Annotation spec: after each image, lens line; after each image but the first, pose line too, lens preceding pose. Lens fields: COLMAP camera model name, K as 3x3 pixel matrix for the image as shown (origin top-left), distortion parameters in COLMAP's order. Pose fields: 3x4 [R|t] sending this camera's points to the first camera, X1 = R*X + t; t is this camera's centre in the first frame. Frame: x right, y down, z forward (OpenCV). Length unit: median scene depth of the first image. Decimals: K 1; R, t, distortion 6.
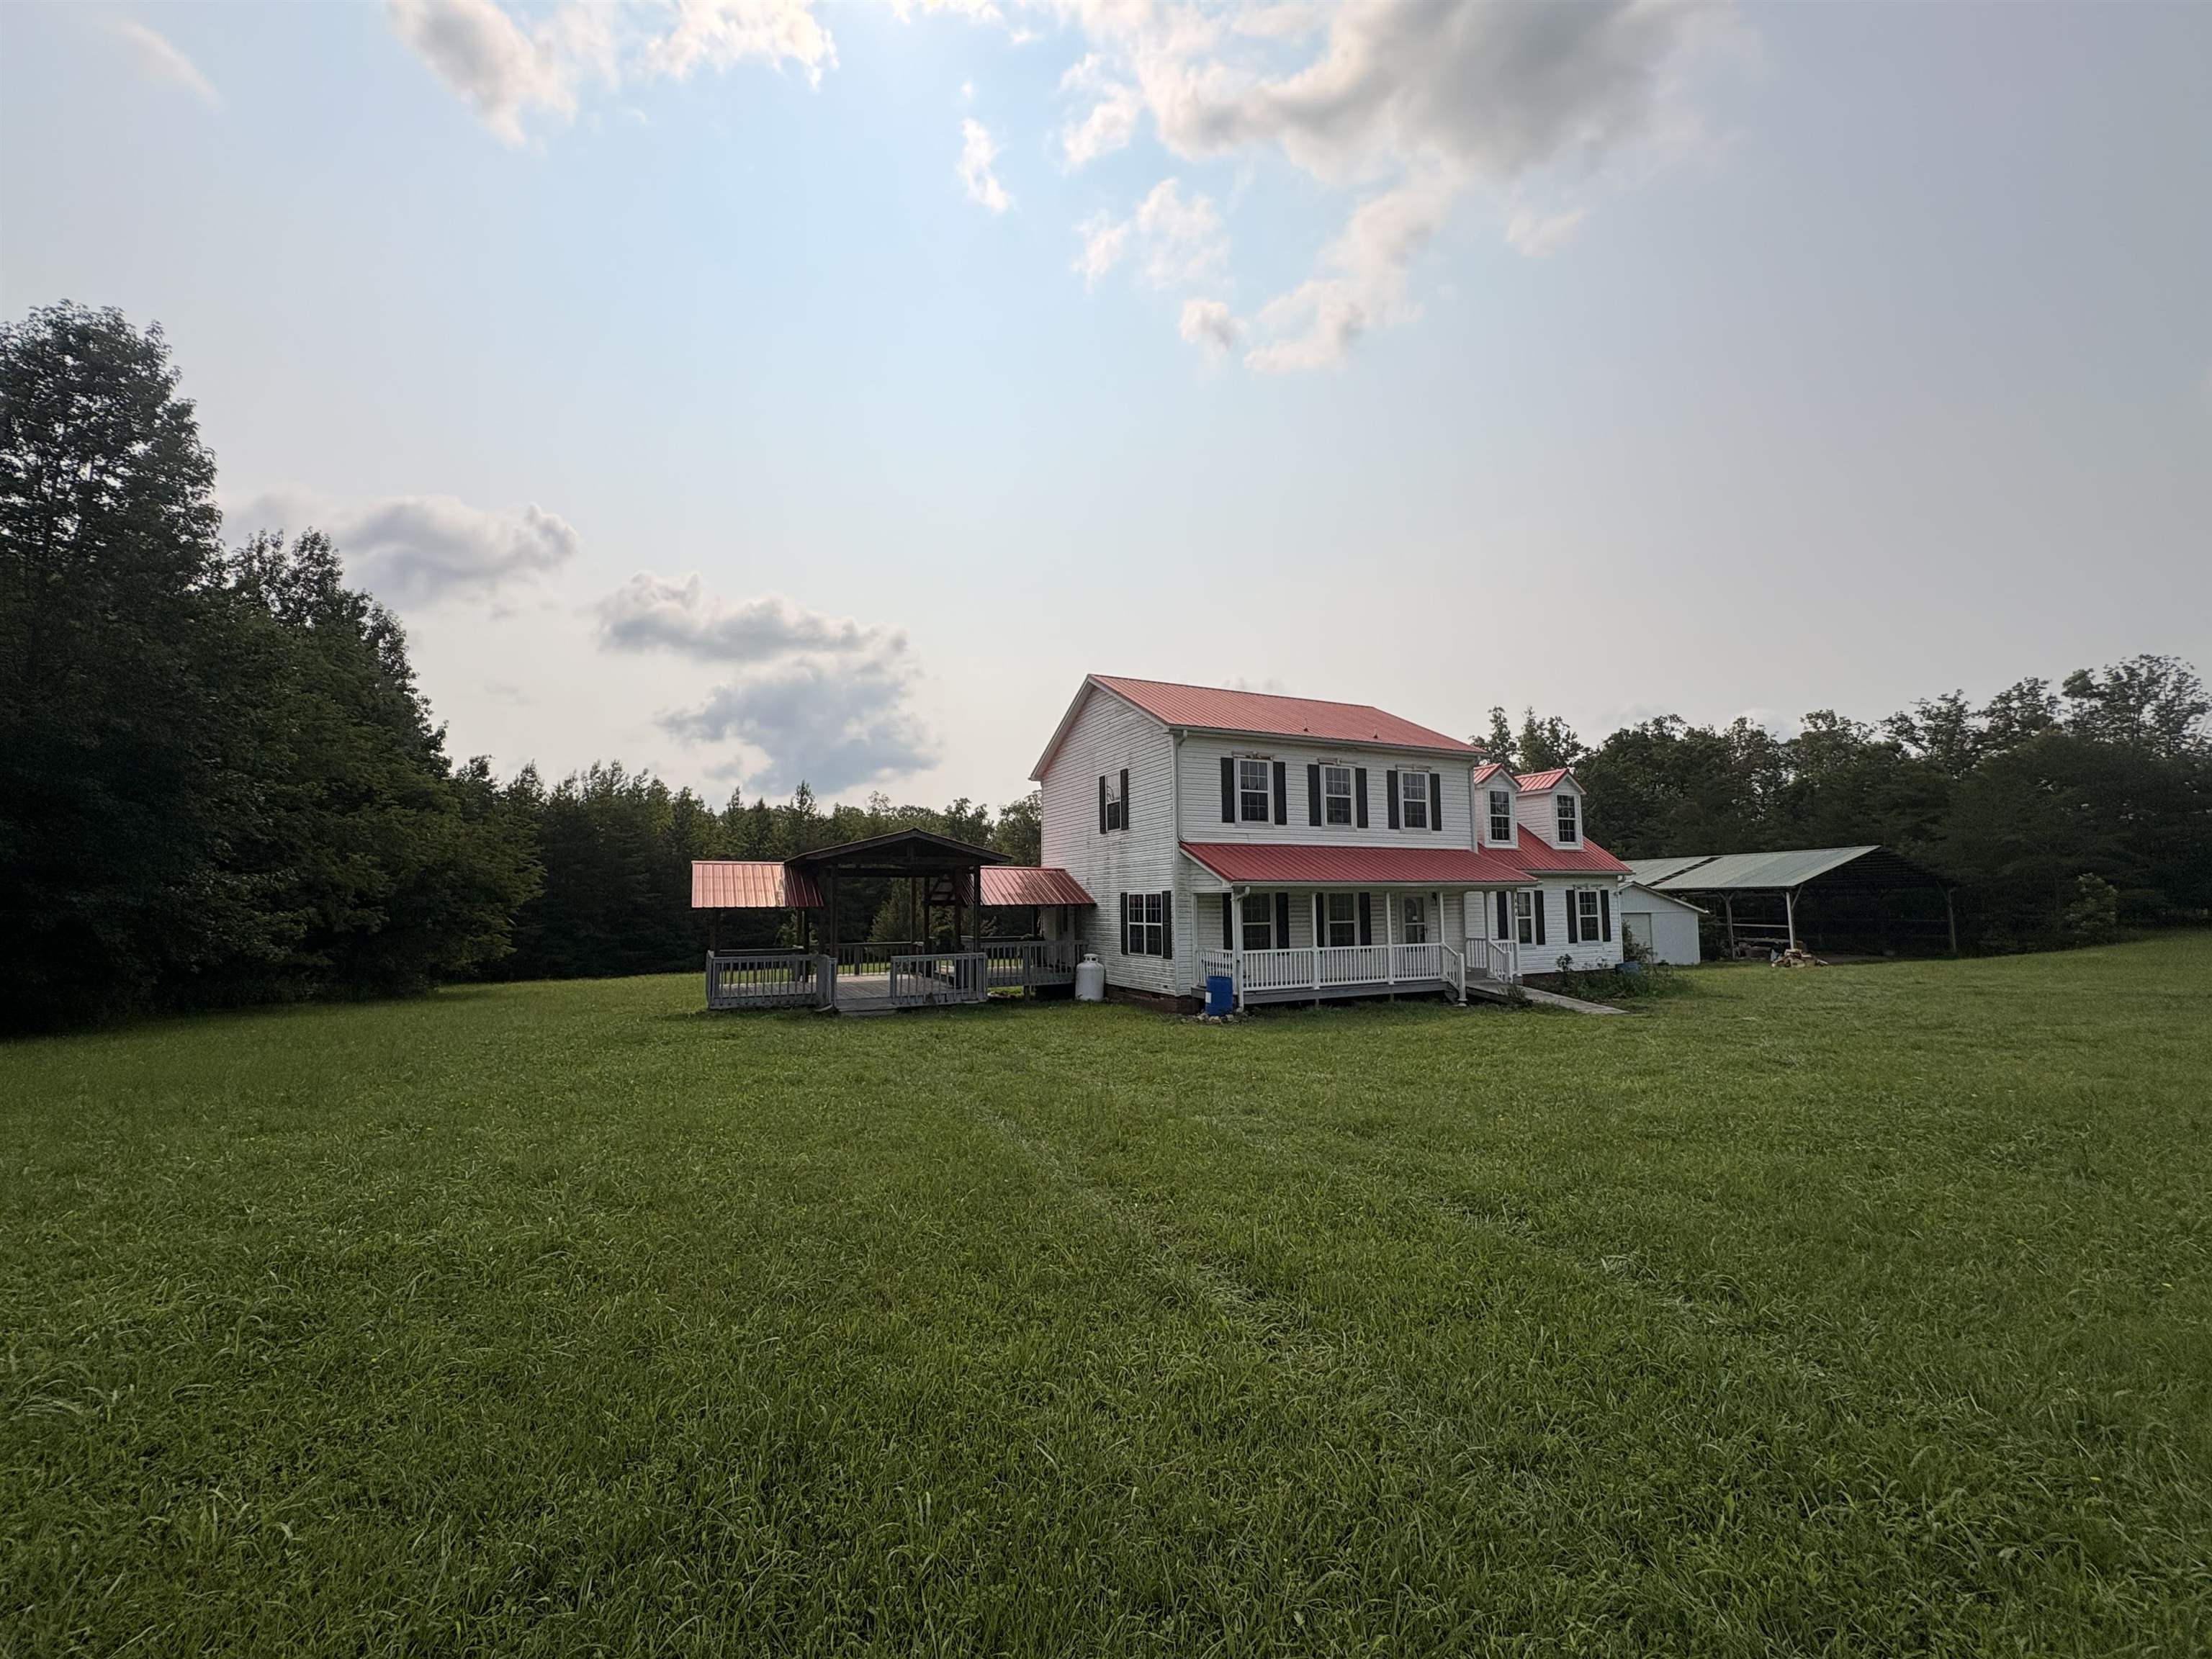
lens RADIAL K [[901.2, 0, 1116.7], [0, 901.2, 837.1], [0, 0, 1]] dist [-0.001421, -0.000170]
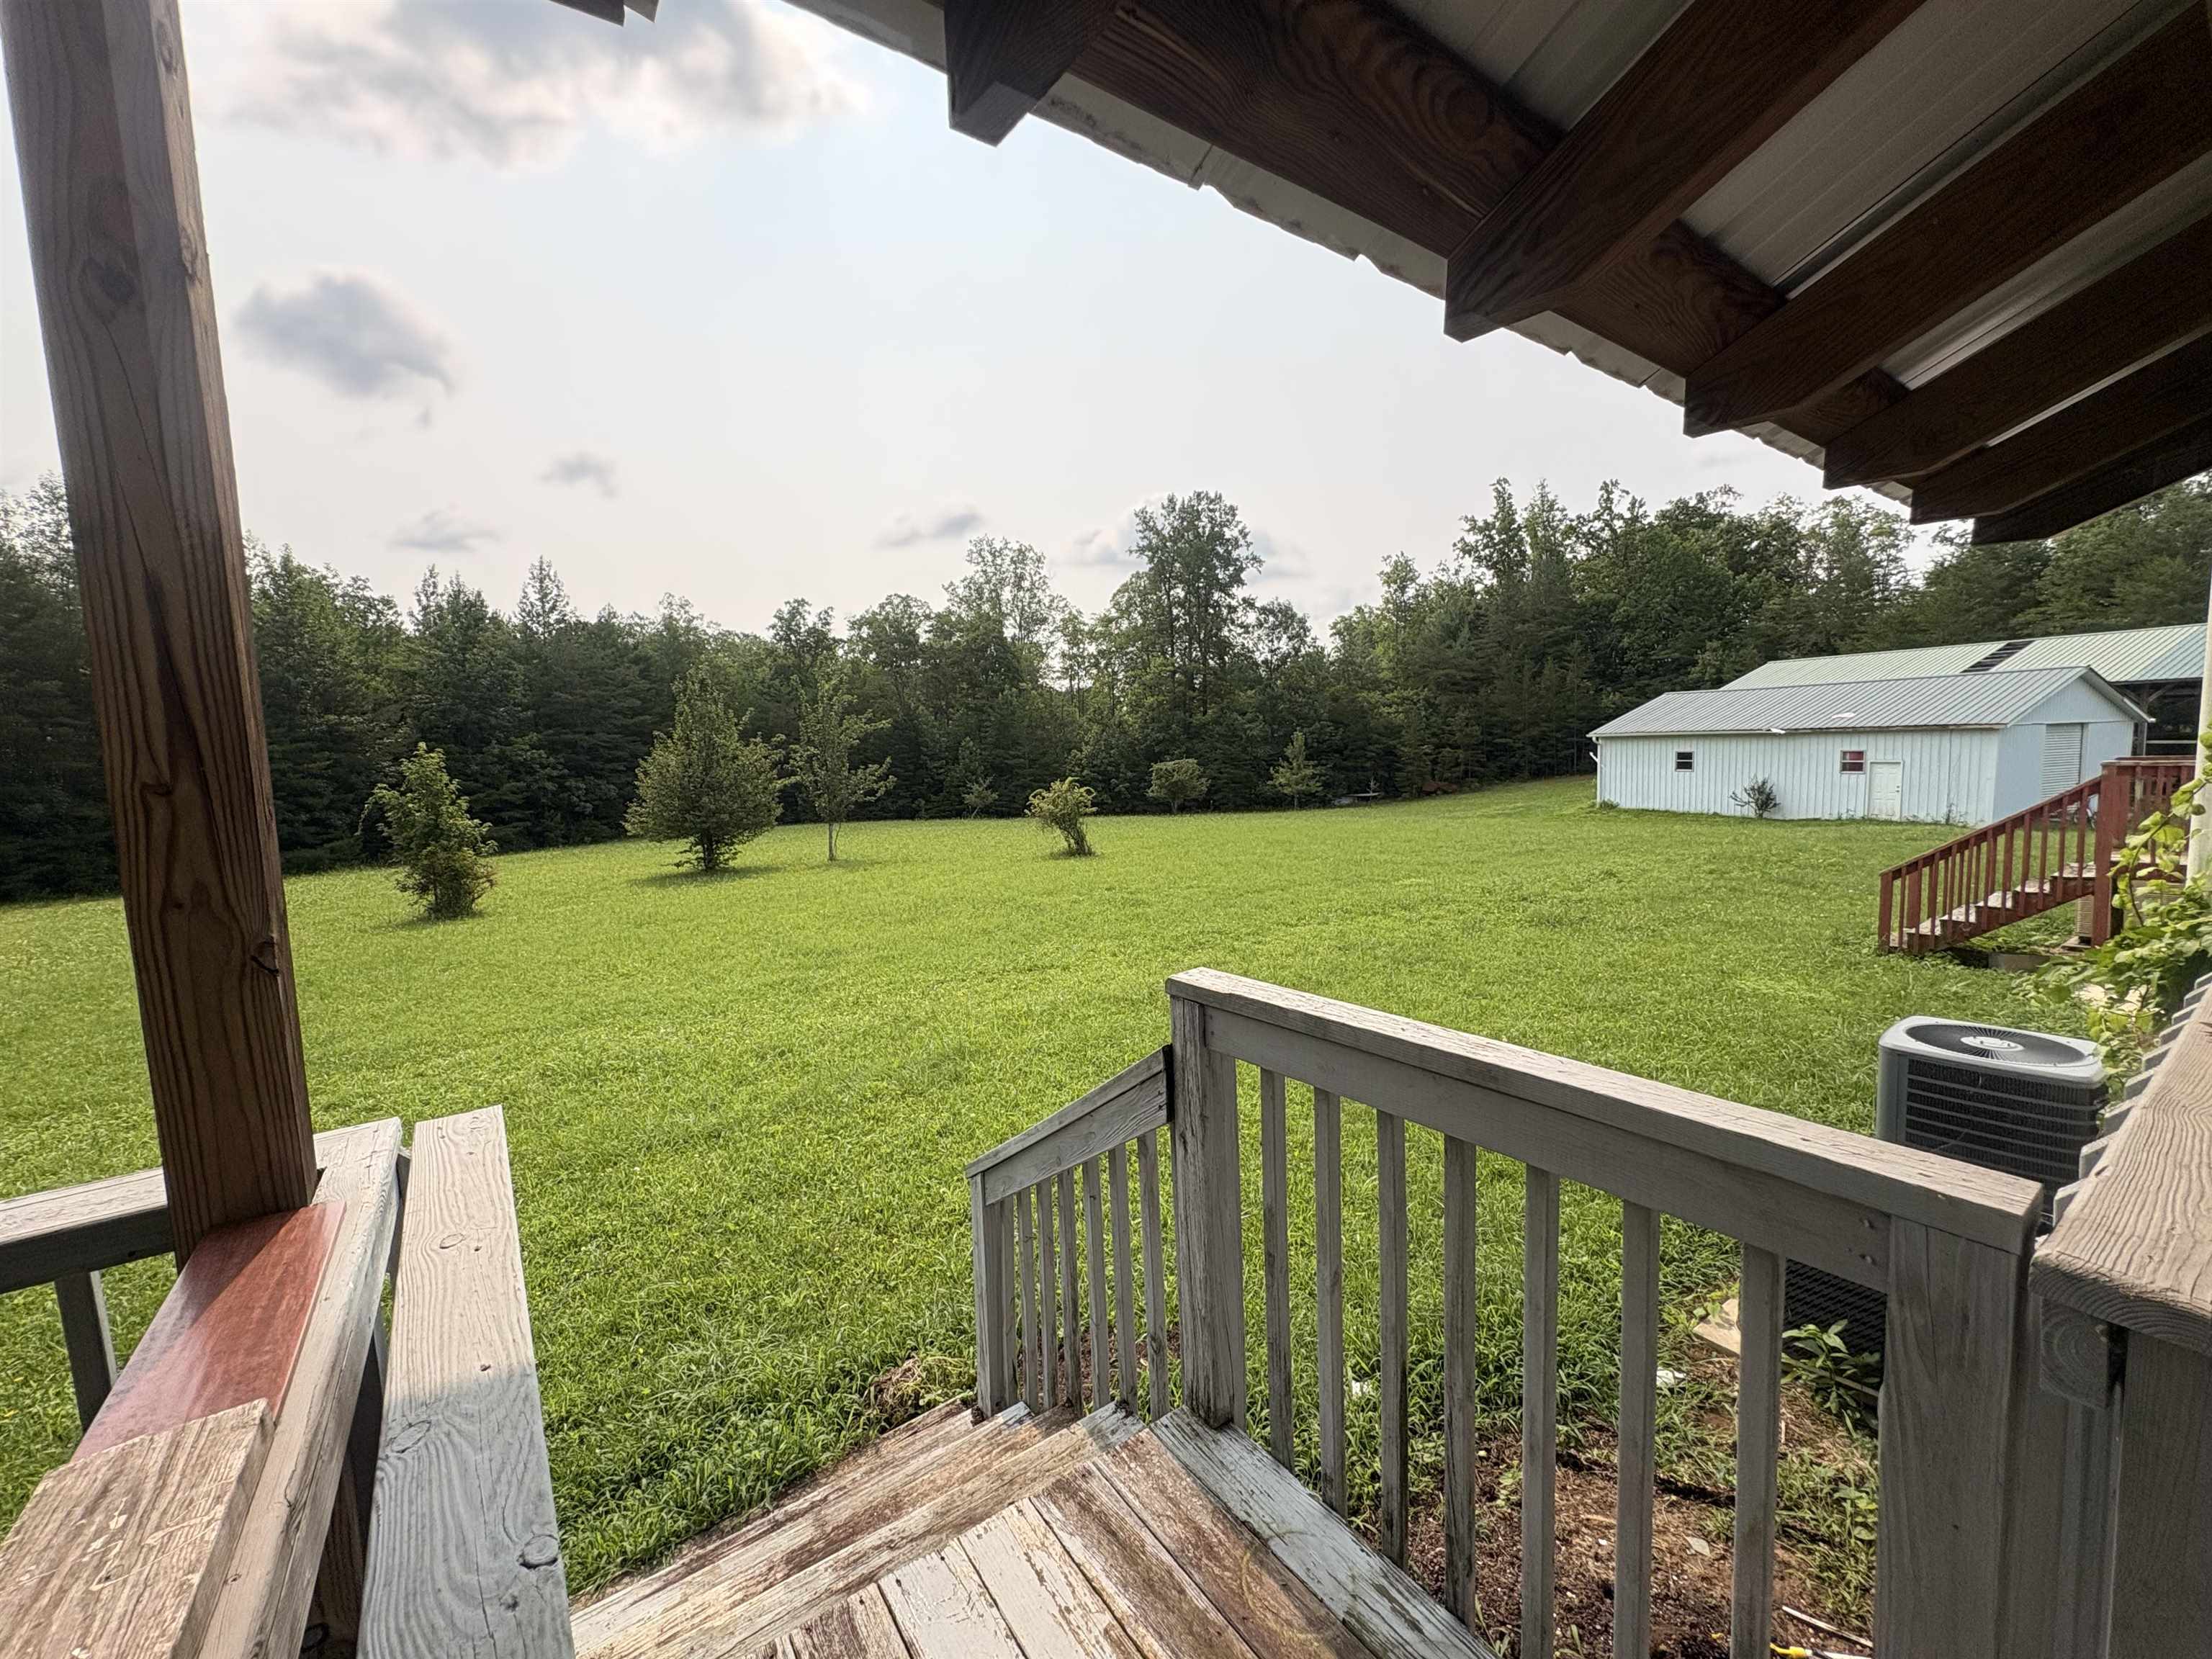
lens RADIAL K [[901.6, 0, 1106.8], [0, 901.6, 844.4], [0, 0, 1]] dist [0.000879, 0.000367]
pose [[0.986990, -0.037942, 0.156241, -0.222927], [0.009009, 0.983281, 0.181871, 0.100696], [-0.160530, -0.178097, 0.970830, 1.057759]]
